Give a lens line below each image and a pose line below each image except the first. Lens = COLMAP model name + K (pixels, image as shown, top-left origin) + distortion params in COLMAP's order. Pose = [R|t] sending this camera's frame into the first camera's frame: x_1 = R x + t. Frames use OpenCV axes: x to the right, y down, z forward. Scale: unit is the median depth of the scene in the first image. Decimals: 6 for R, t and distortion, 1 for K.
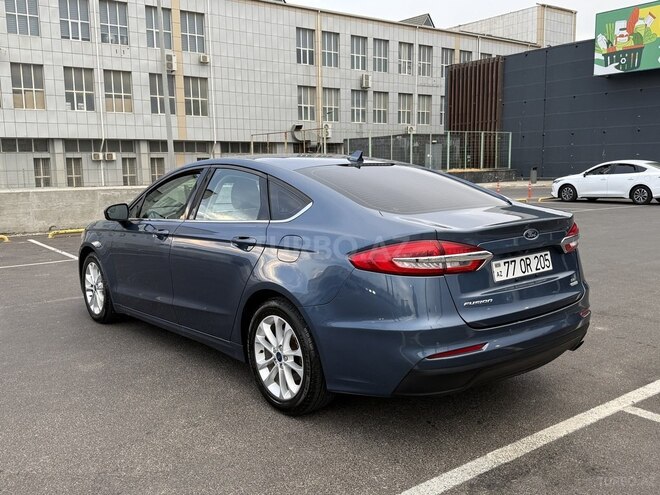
lens RADIAL K [[632.1, 0, 303.3], [0, 632.1, 262.3], [0, 0, 1]] dist [-0.003352, 0.000000]
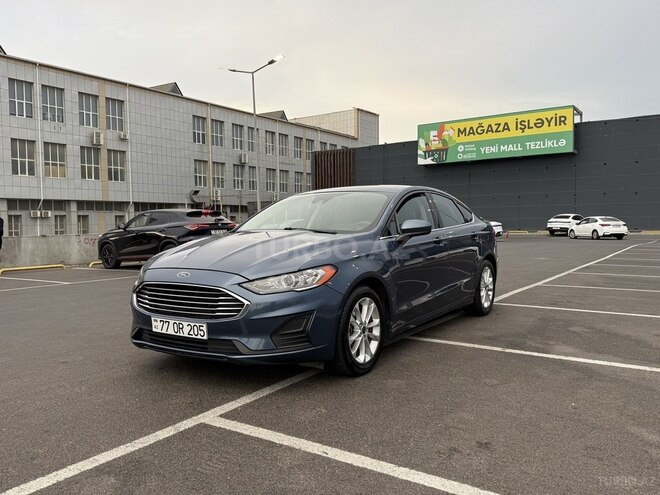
lens RADIAL K [[534.4, 0, 325.8], [0, 534.4, 253.1], [0, 0, 1]] dist [0.030077, -0.068619]
pose [[0.942599, -0.017613, 0.333461, -0.151380], [0.049203, 0.995034, -0.086525, 0.017491], [-0.330281, 0.097966, 0.938785, -0.103107]]
